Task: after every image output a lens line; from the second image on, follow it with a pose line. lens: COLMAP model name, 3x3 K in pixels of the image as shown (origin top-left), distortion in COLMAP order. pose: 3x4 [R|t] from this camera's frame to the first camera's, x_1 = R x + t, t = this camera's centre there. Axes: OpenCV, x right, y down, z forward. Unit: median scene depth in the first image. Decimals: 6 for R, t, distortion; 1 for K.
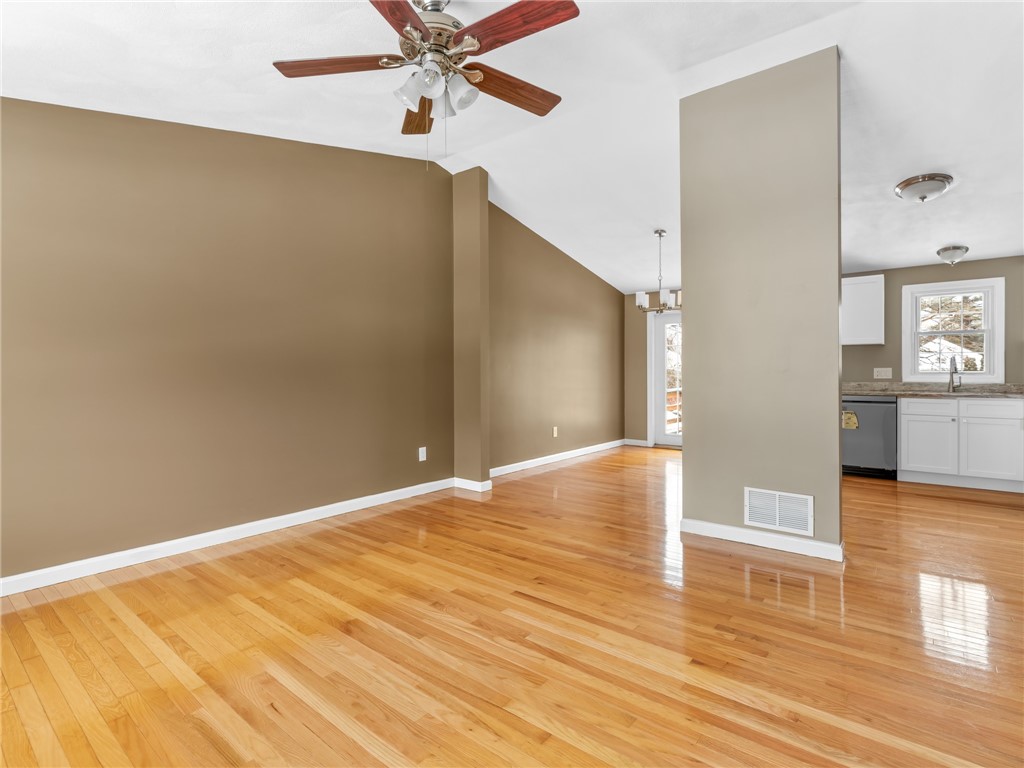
lens RADIAL K [[510.3, 0, 523.3], [0, 510.3, 374.0], [0, 0, 1]] dist [0.002144, -0.001987]
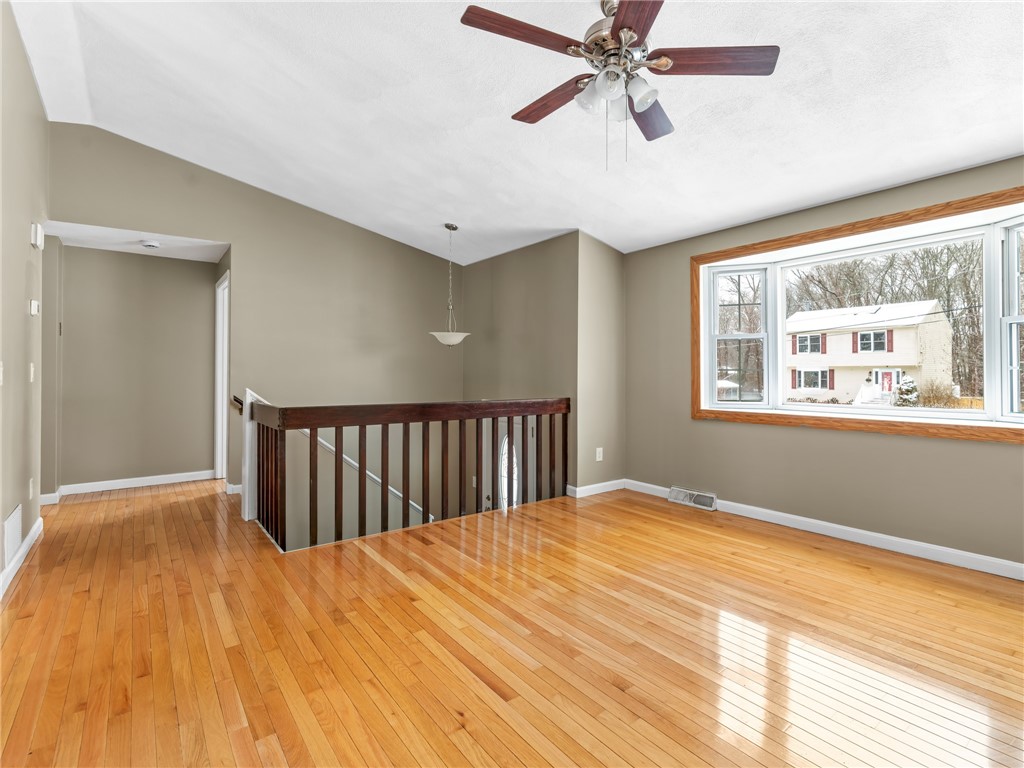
lens RADIAL K [[510.3, 0, 584.5], [0, 510.3, 366.6], [0, 0, 1]] dist [0.002144, -0.001987]
pose [[-0.983481, 0.003760, 0.180973, -0.121480], [0.003127, 0.999988, -0.003781, -0.005602], [-0.180985, -0.003153, -0.983481, 0.841535]]
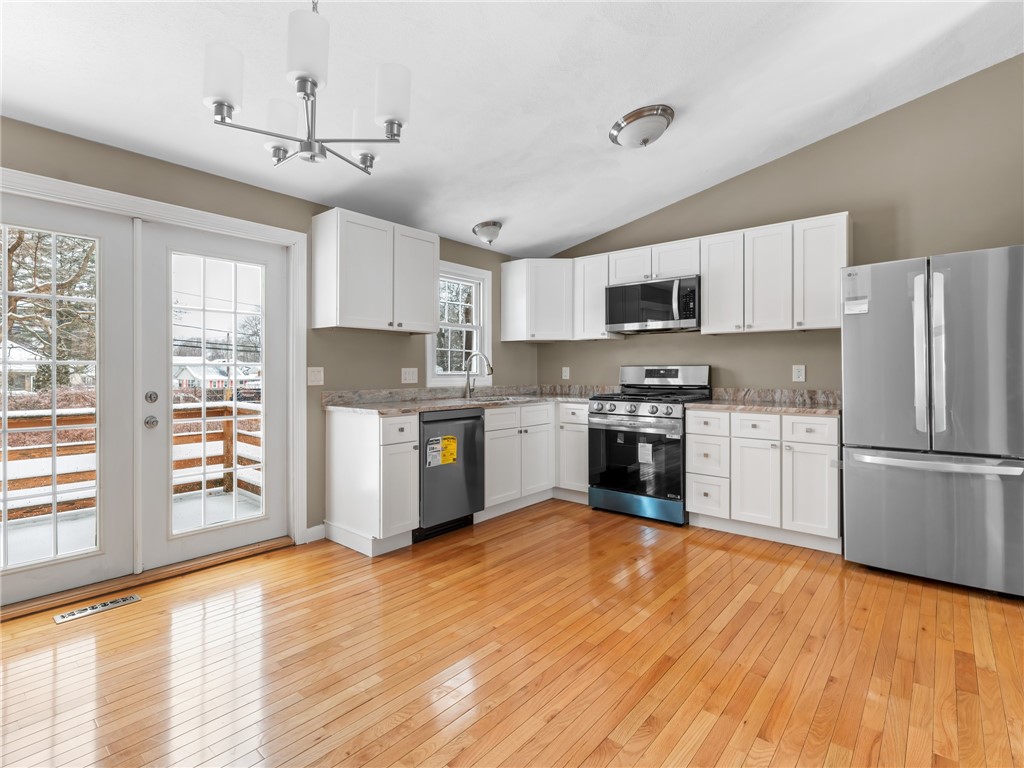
lens RADIAL K [[510.3, 0, 455.7], [0, 510.3, 370.2], [0, 0, 1]] dist [0.002144, -0.001987]
pose [[0.093438, 0.005023, 0.995612, 0.011475], [0.005341, 0.999970, -0.005546, -0.005423], [-0.995611, 0.005835, 0.093408, 0.987065]]
